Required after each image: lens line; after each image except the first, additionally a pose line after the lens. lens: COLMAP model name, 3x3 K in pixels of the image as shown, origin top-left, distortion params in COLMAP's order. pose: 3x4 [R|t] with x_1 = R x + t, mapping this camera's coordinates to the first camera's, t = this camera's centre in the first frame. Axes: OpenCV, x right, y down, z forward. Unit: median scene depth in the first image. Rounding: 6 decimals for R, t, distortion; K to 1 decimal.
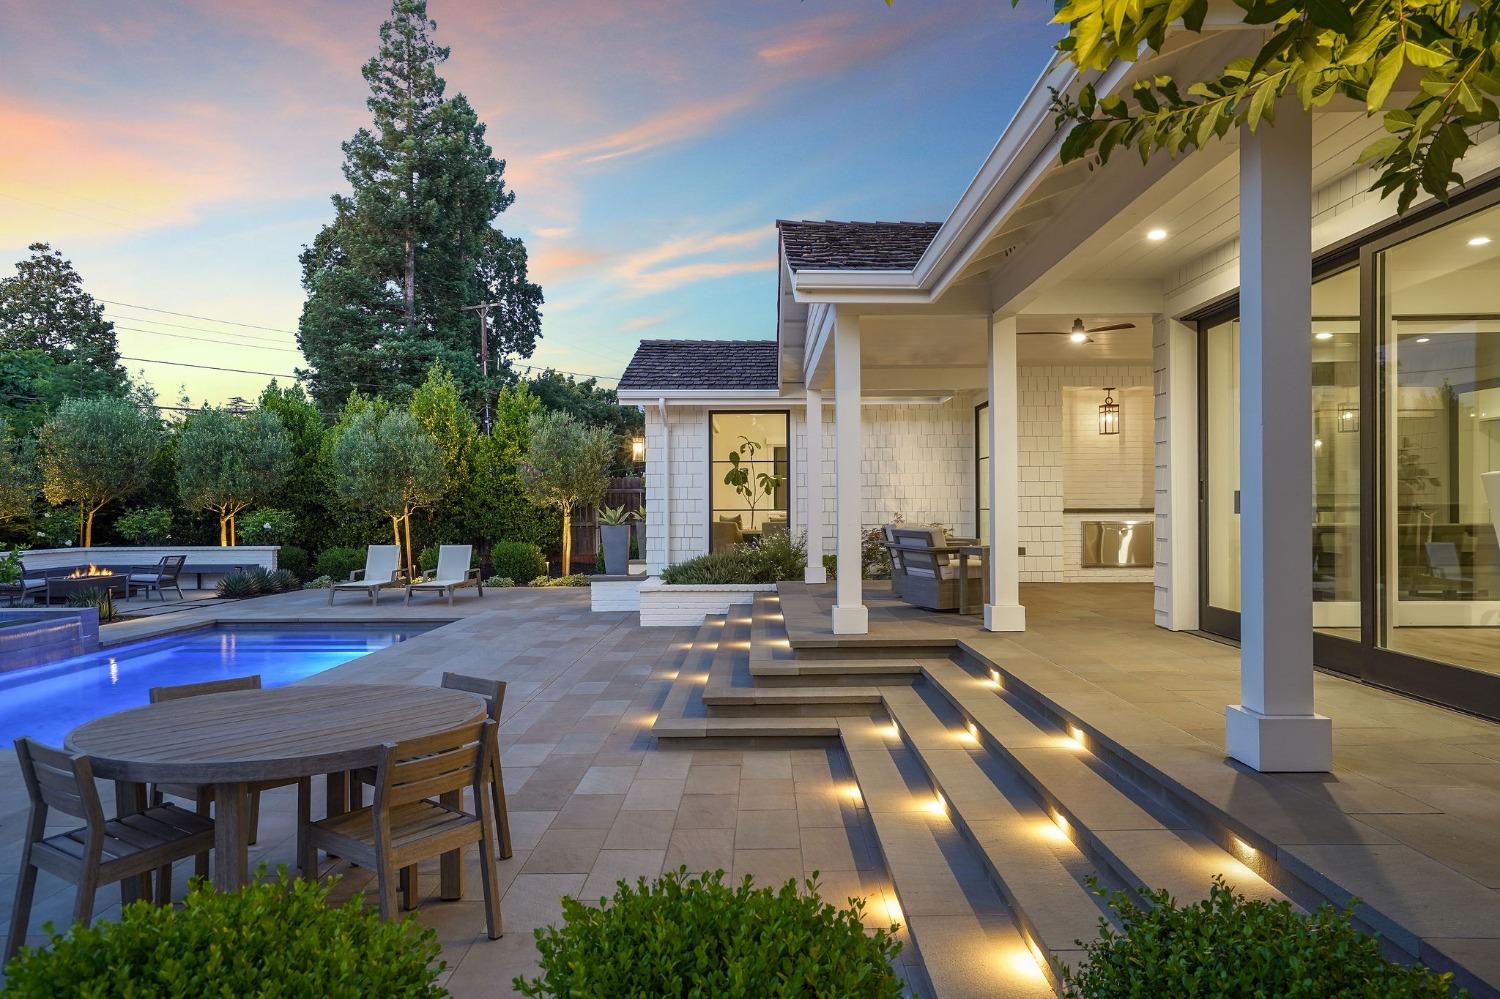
lens RADIAL K [[1022.8, 0, 743.7], [0, 1022.8, 510.8], [0, 0, 1]] dist [-0.000732, 0.030219]
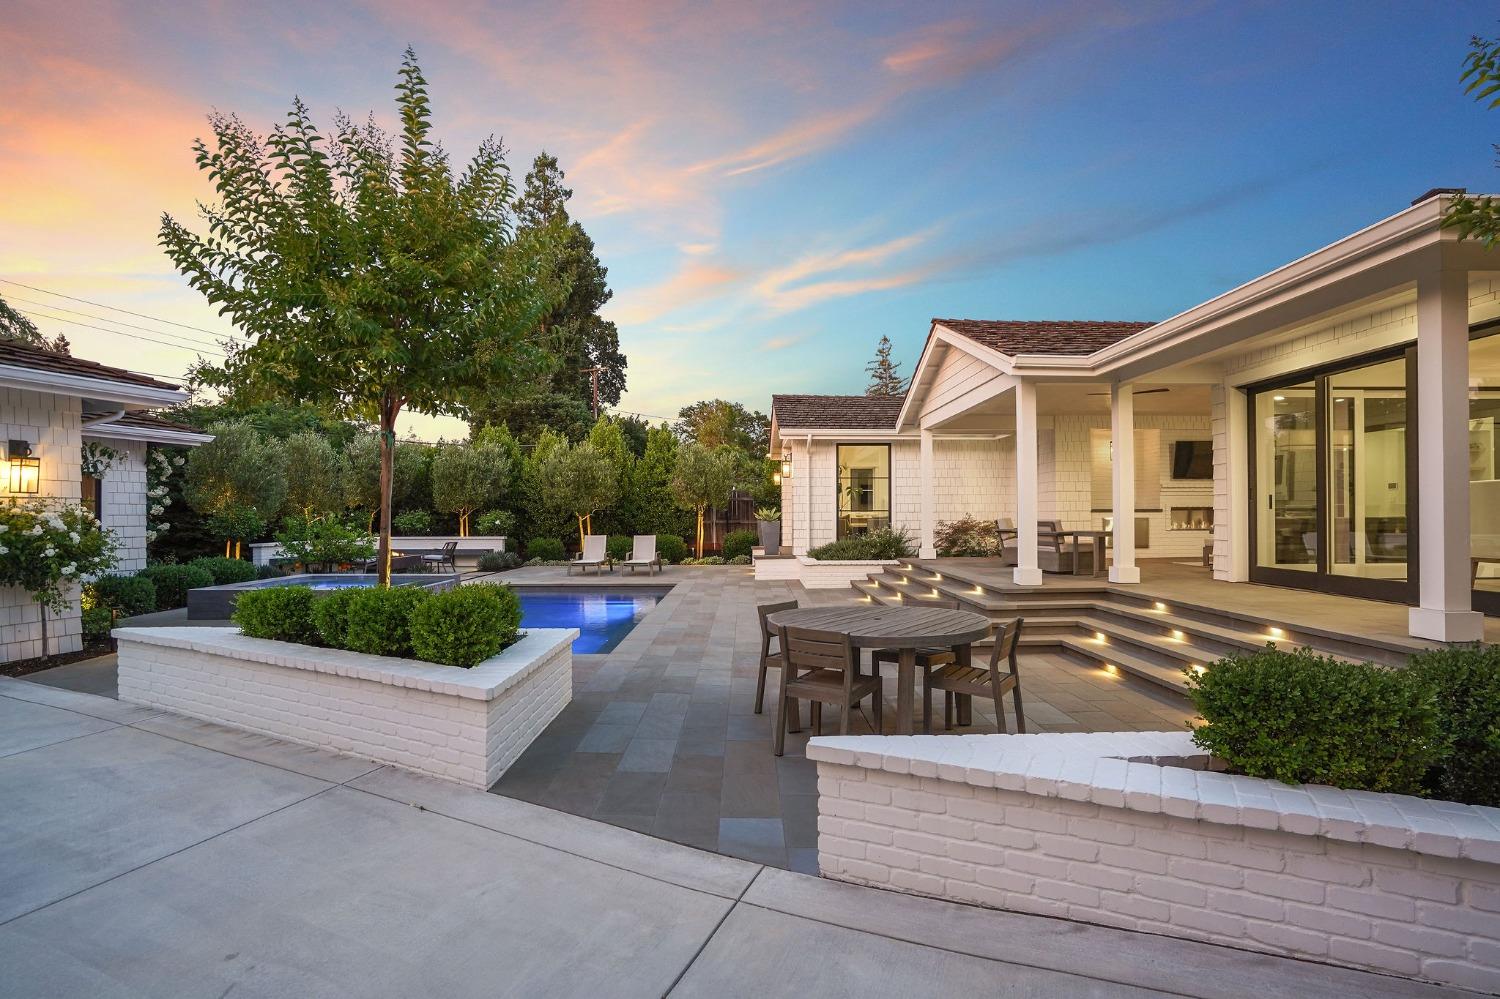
lens RADIAL K [[738.7, 0, 743.3], [0, 738.7, 510.4], [0, 0, 1]] dist [-0.037863, 0.014047]
pose [[0.999893, 0.001536, 0.014559, -0.131541], [-0.001420, 0.999967, -0.007988, 0.005503], [-0.014571, 0.007967, 0.999862, -0.044521]]
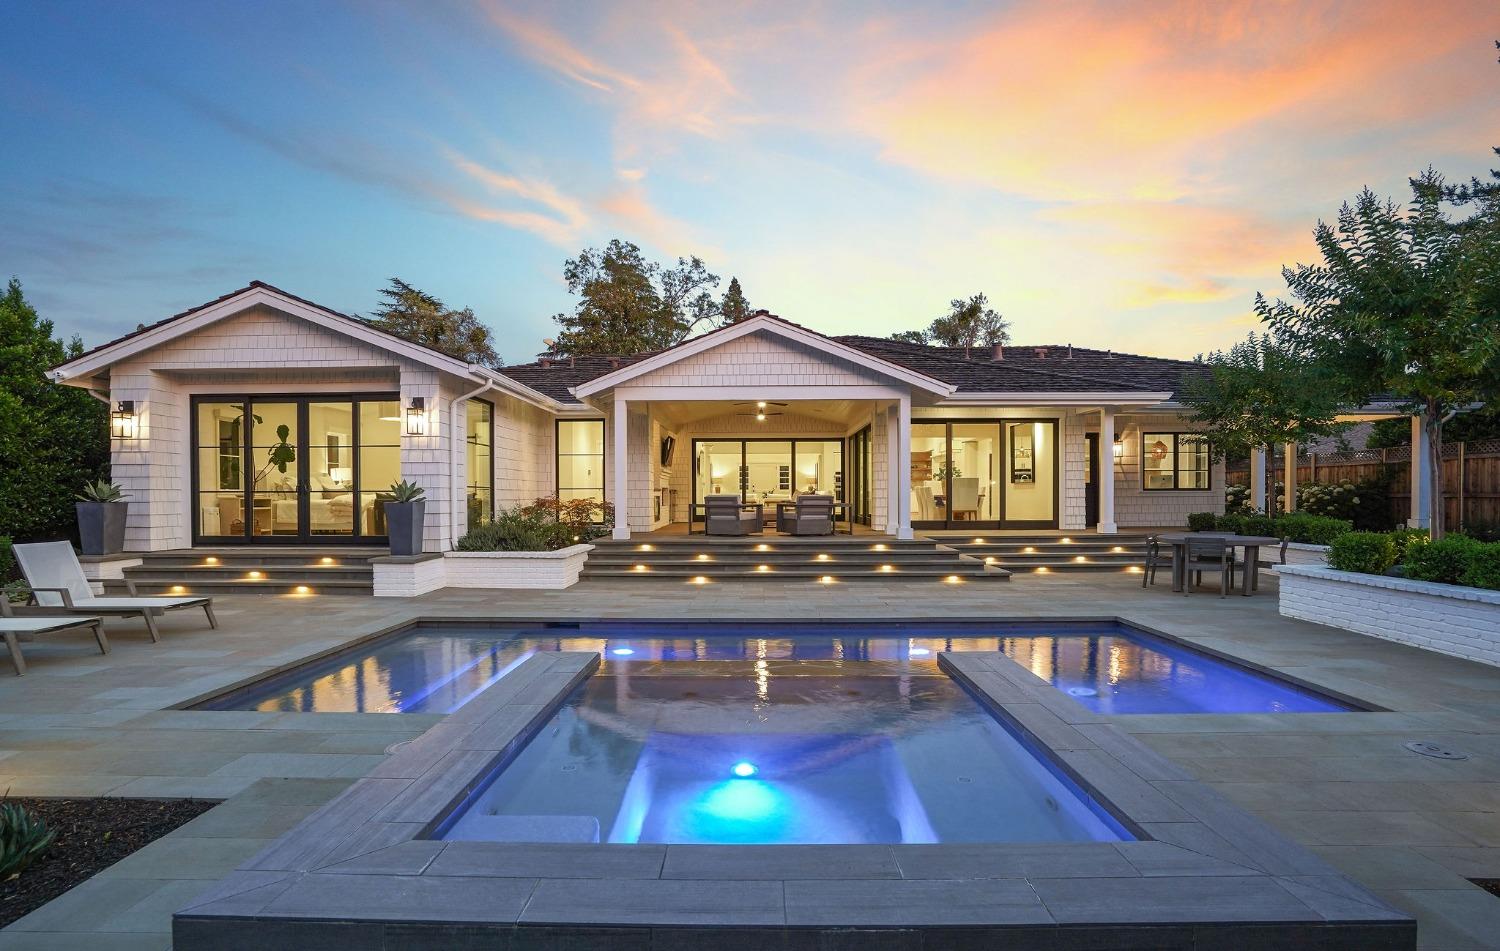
lens RADIAL K [[722.5, 0, 739.6], [0, 722.5, 506.4], [0, 0, 1]] dist [-0.025092, 0.002406]
pose [[0.017567, -0.010068, 0.999795, -0.564772], [0.006456, 0.999930, 0.009956, 0.010560], [-0.999825, 0.006280, 0.017631, 0.502892]]
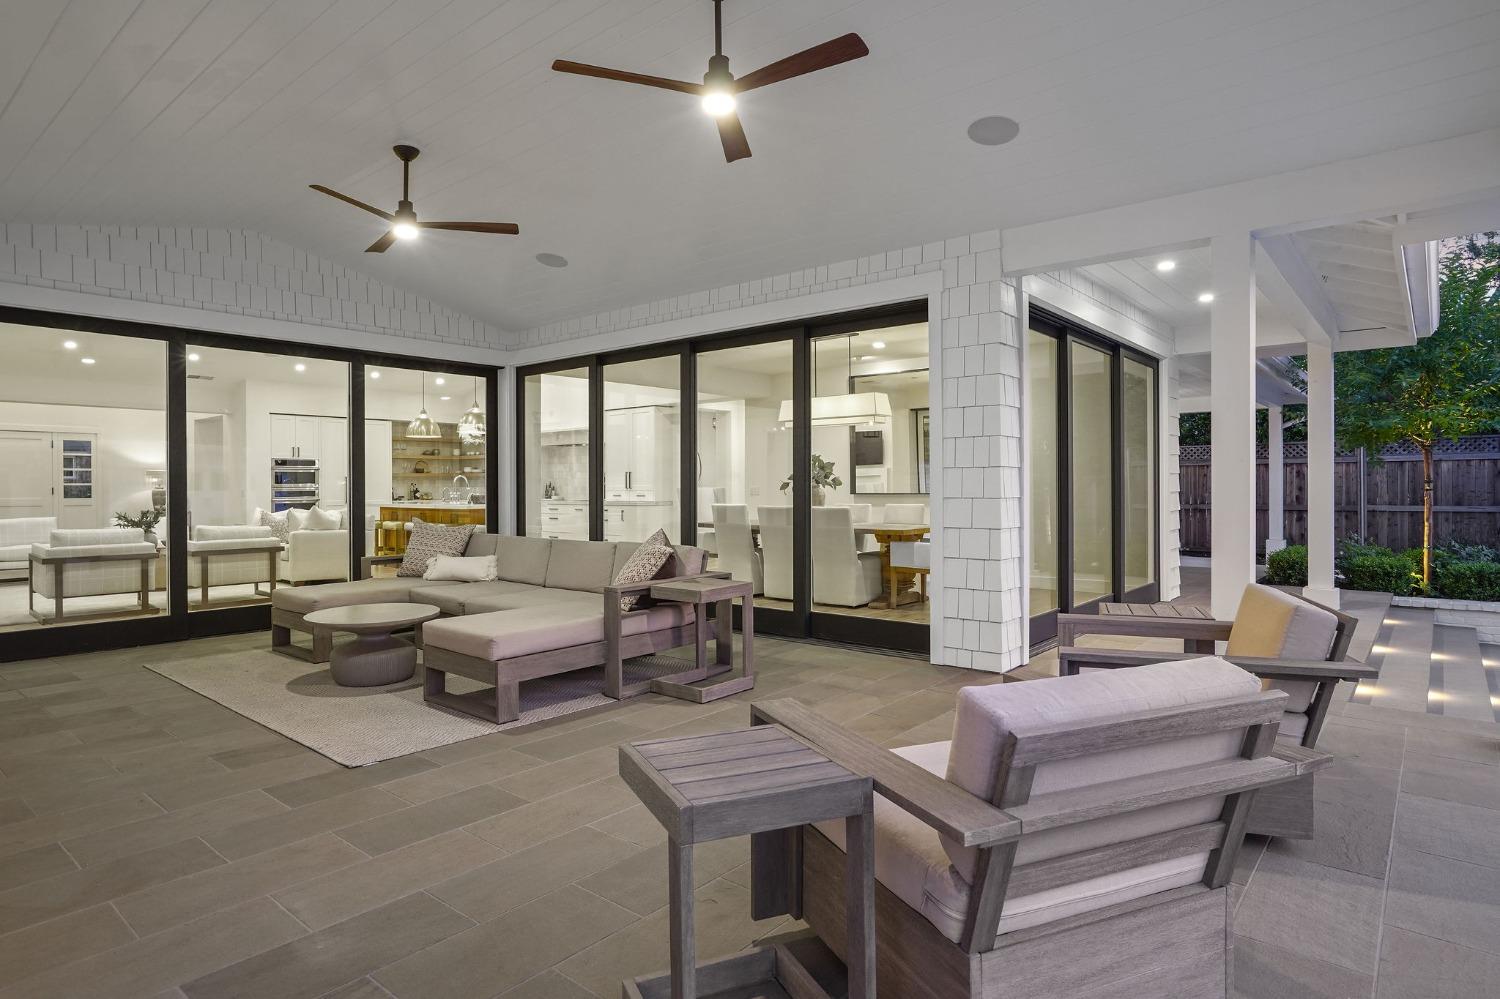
lens RADIAL K [[809.5, 0, 773.8], [0, 809.5, 487.5], [0, 0, 1]] dist [-0.029695, 0.002306]
pose [[-0.784815, 0.008603, 0.619670, 0.058510], [0.013711, 0.999900, 0.003484, -0.011742], [-0.619578, 0.011231, -0.784854, 0.609317]]
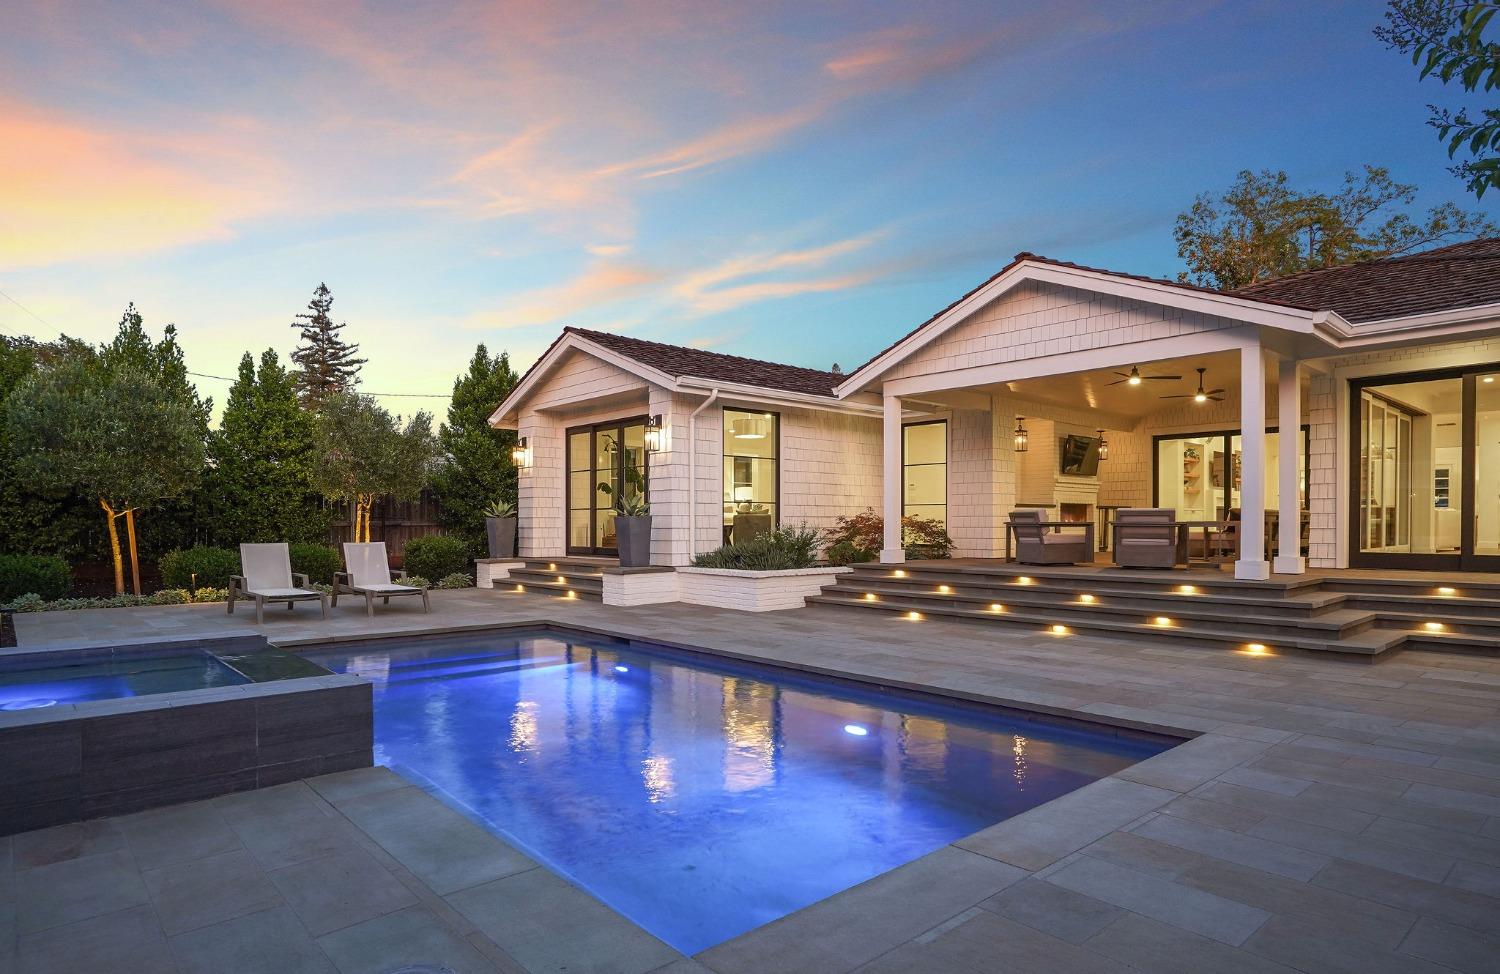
lens RADIAL K [[857.5, 0, 794.6], [0, 857.5, 528.9], [0, 0, 1]] dist [-0.024579, -0.002713]
pose [[0.722193, -0.000418, 0.691691, -0.421663], [-0.000677, 0.999999, 0.001311, 0.018738], [-0.691691, -0.001416, 0.722192, 0.225689]]
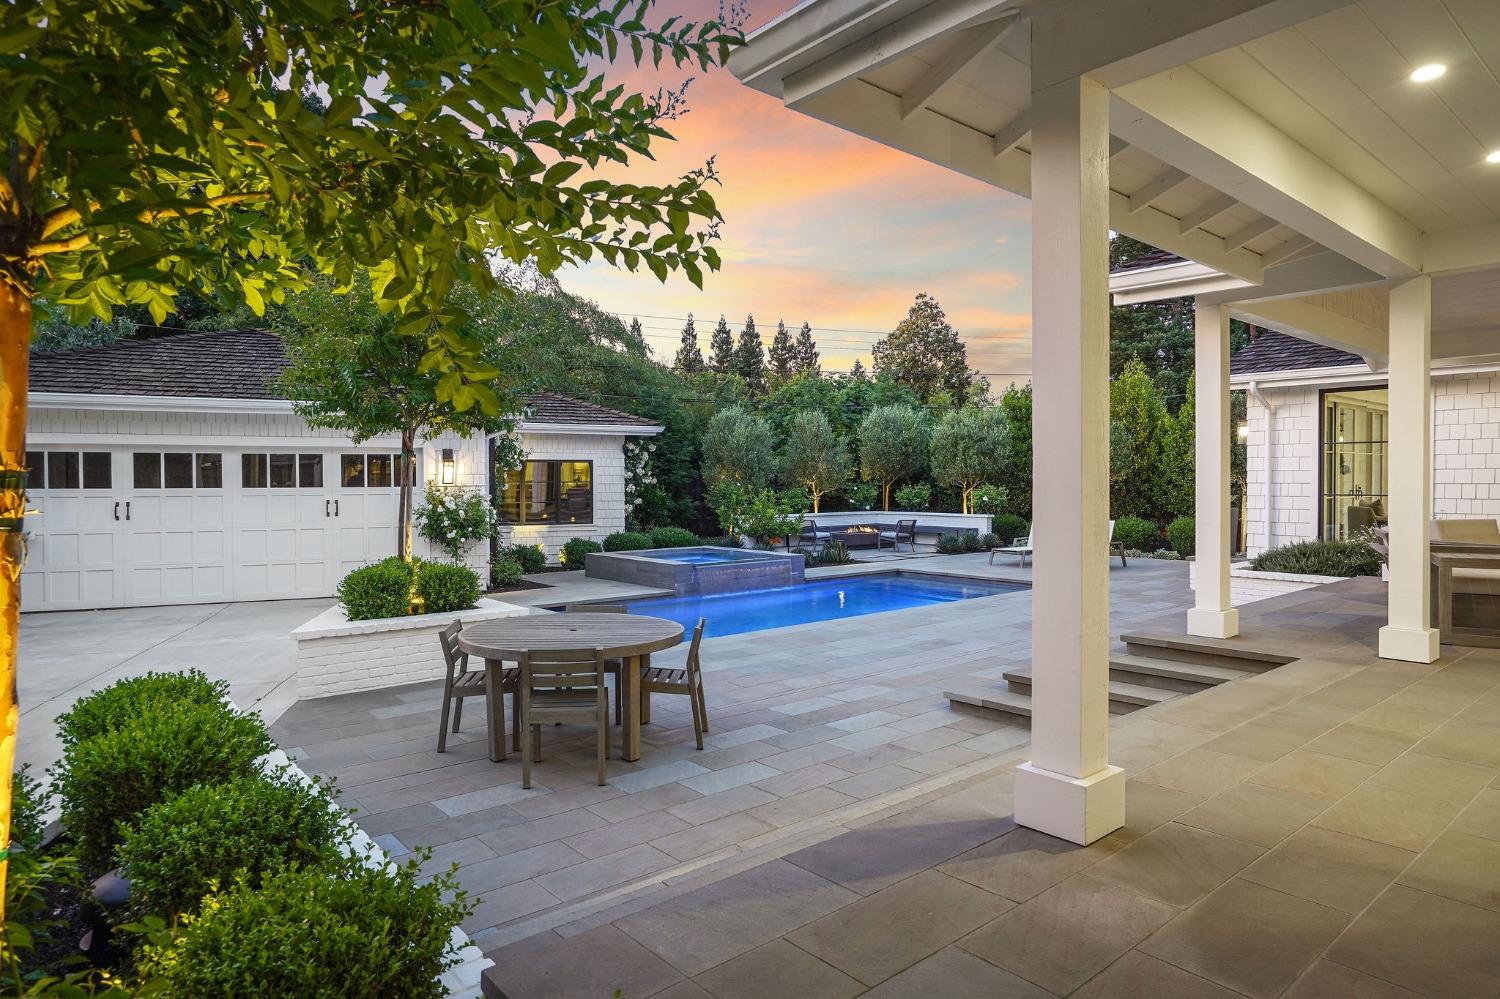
lens RADIAL K [[879.2, 0, 744.0], [0, 879.2, 492.8], [0, 0, 1]] dist [-0.021927, 0.008479]
pose [[0.655851, 0.015442, -0.754733, 0.162428], [-0.003351, 0.999840, 0.017545, -0.010592], [0.754883, -0.008978, 0.655798, 0.050038]]
